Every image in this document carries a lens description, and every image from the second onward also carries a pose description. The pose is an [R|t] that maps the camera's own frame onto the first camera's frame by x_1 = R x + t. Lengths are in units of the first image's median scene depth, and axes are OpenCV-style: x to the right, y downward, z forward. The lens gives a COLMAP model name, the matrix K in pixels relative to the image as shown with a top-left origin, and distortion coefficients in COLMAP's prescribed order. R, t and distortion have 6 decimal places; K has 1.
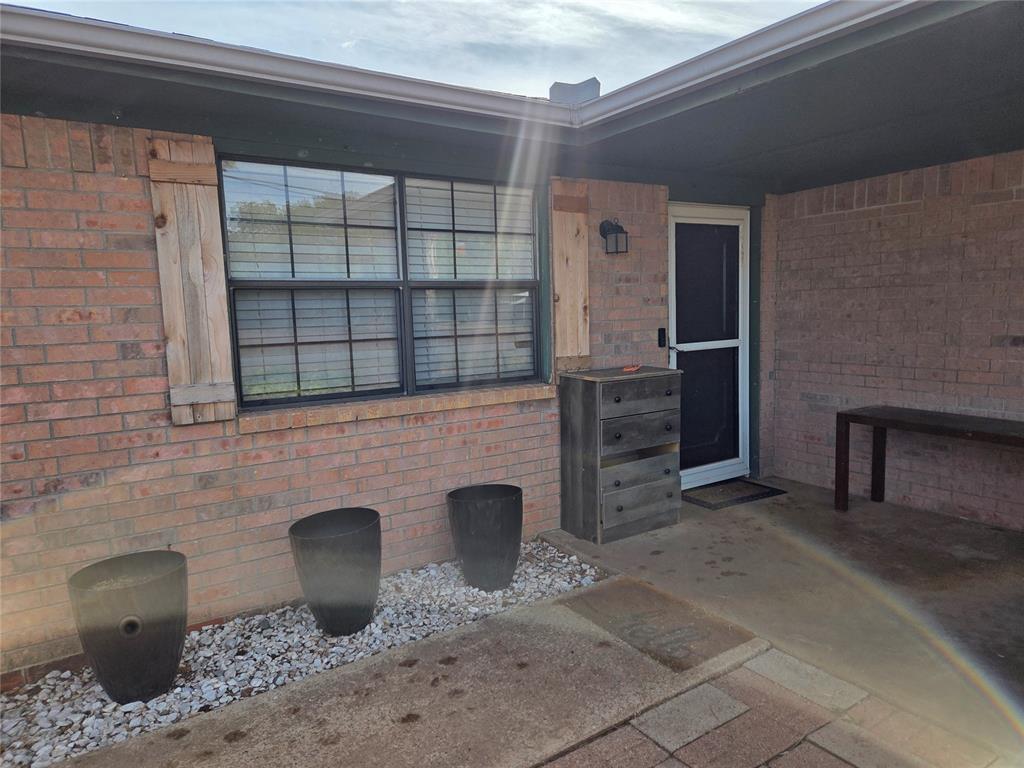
lens RADIAL K [[688.0, 0, 520.6], [0, 688.0, 385.0], [0, 0, 1]] dist [0.069031, -0.055409]
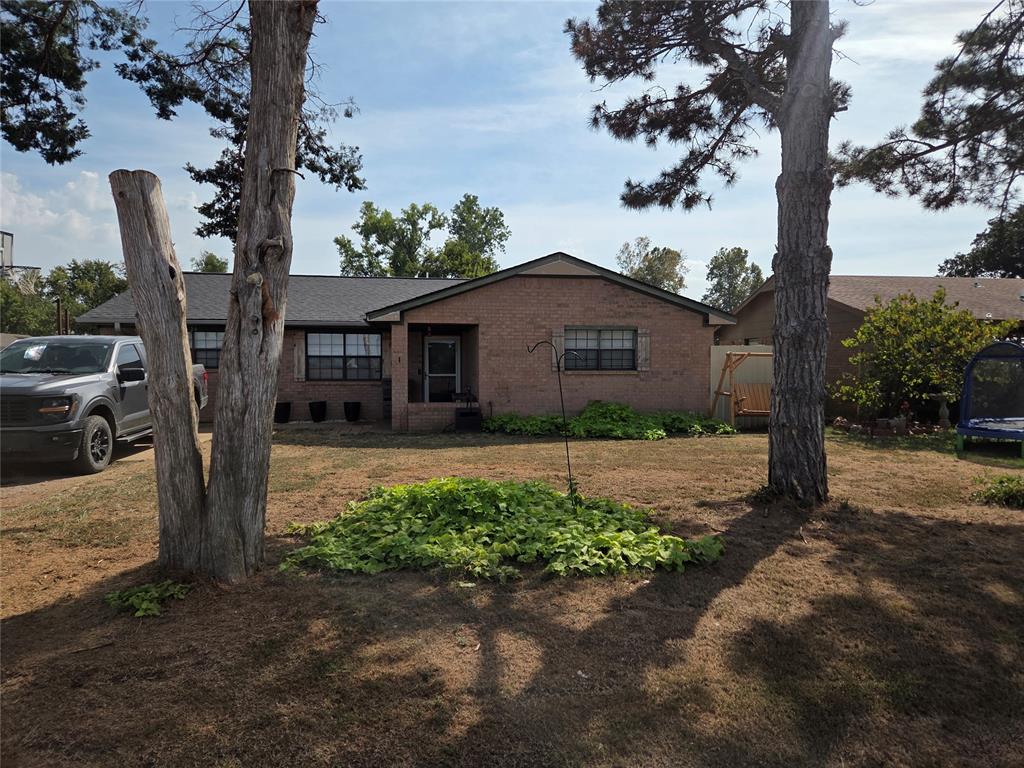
lens RADIAL K [[688.0, 0, 520.6], [0, 688.0, 385.0], [0, 0, 1]] dist [0.069031, -0.055409]
pose [[0.909491, 0.051308, -0.412546, 2.764476], [-0.075943, 0.996162, -0.043530, 0.151158], [0.408729, 0.070920, 0.909896, -2.650783]]
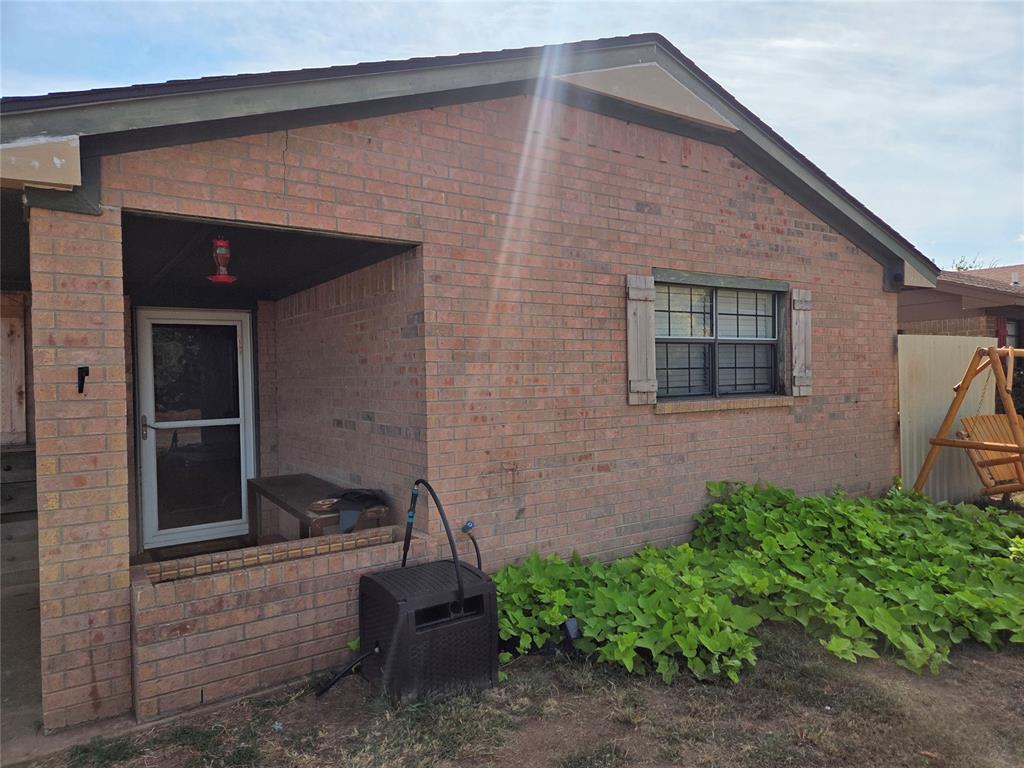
lens RADIAL K [[688.0, 0, 520.6], [0, 688.0, 385.0], [0, 0, 1]] dist [0.069031, -0.055409]
pose [[0.999542, 0.017044, 0.024988, 1.077690], [-0.014724, 0.995810, -0.090255, -0.030611], [-0.026421, 0.089846, 0.995605, -0.302705]]
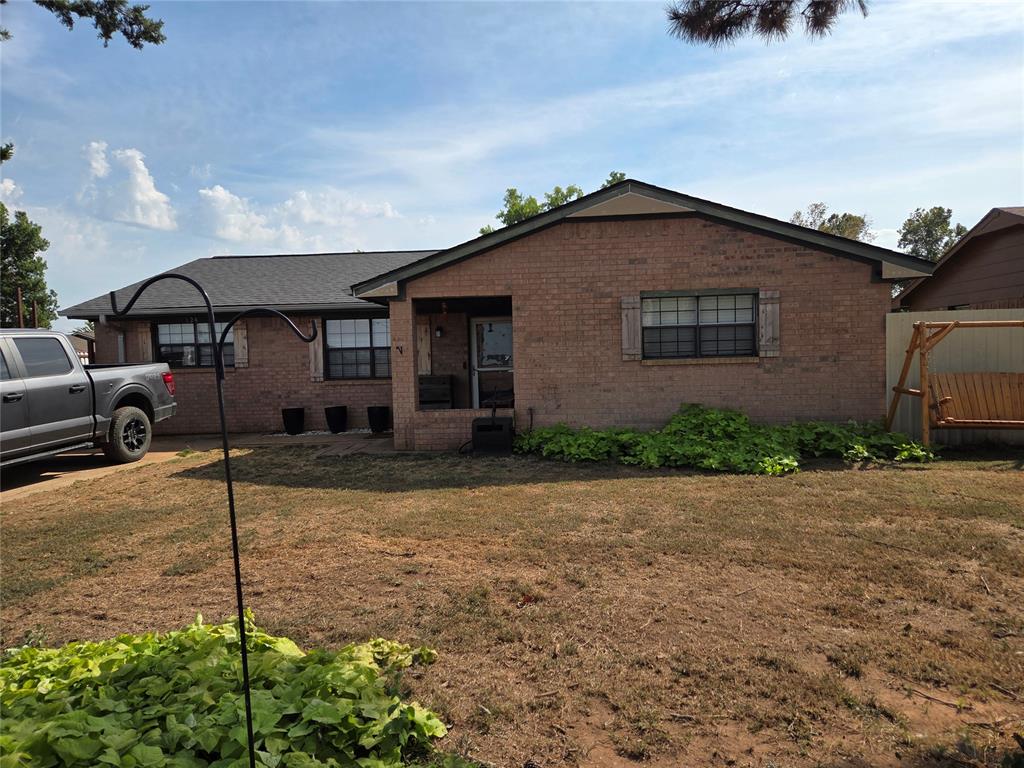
lens RADIAL K [[688.0, 0, 520.6], [0, 688.0, 385.0], [0, 0, 1]] dist [0.069031, -0.055409]
pose [[0.788654, 0.044197, -0.613247, 2.614550], [-0.064471, 0.997859, -0.010995, 0.033627], [0.611448, 0.048208, 0.789815, -1.328339]]
